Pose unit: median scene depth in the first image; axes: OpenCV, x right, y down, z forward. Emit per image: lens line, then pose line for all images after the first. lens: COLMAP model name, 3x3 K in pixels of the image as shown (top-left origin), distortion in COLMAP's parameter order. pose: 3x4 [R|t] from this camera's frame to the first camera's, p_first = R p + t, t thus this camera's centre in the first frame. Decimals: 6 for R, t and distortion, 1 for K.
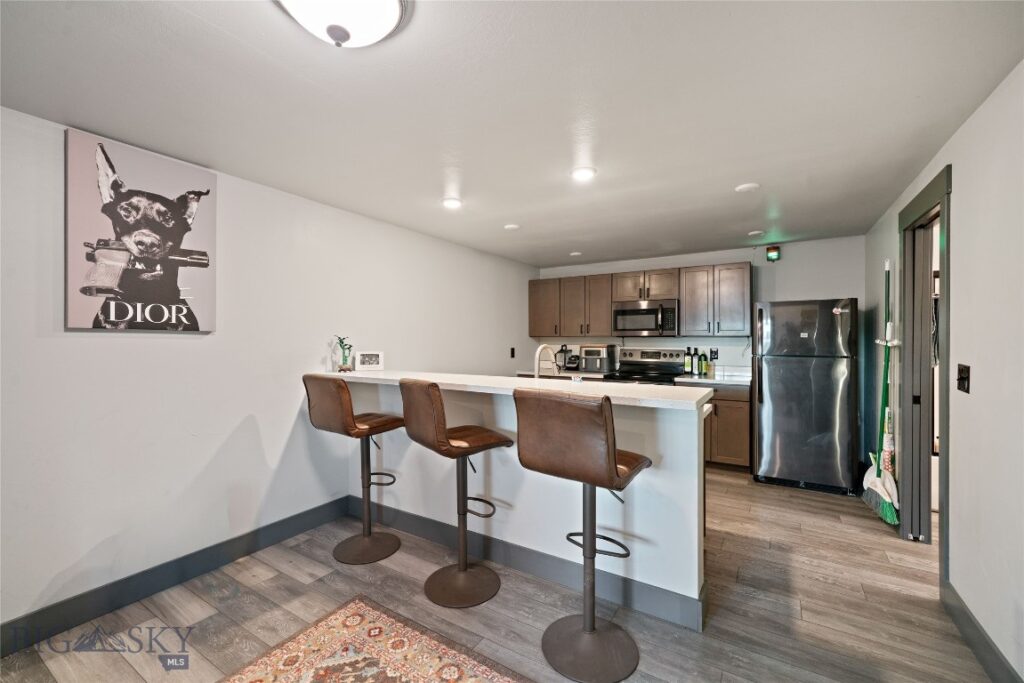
lens RADIAL K [[419.4, 0, 512.0], [0, 419.4, 341.5], [0, 0, 1]] dist [0.000643, 0.000018]
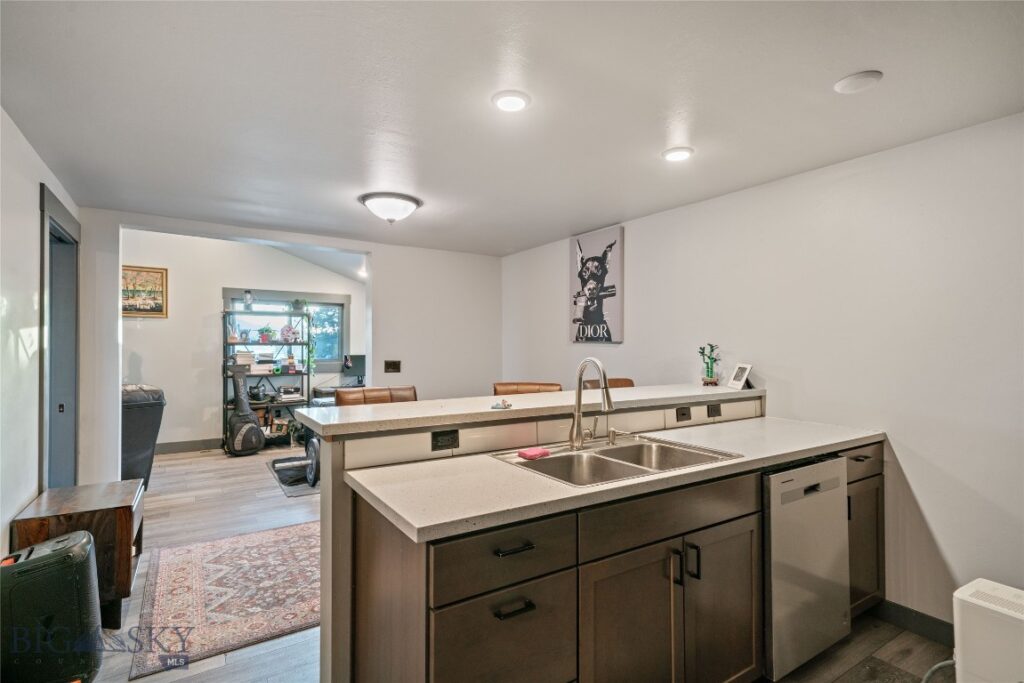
lens RADIAL K [[505.3, 0, 512.0], [0, 505.3, 341.5], [0, 0, 1]] dist [-0.000351, -0.000019]
pose [[-0.421468, -0.007270, -0.906814, 0.743625], [-0.006808, 0.999965, -0.004852, -0.011343], [0.906818, 0.004129, -0.421502, 1.105540]]
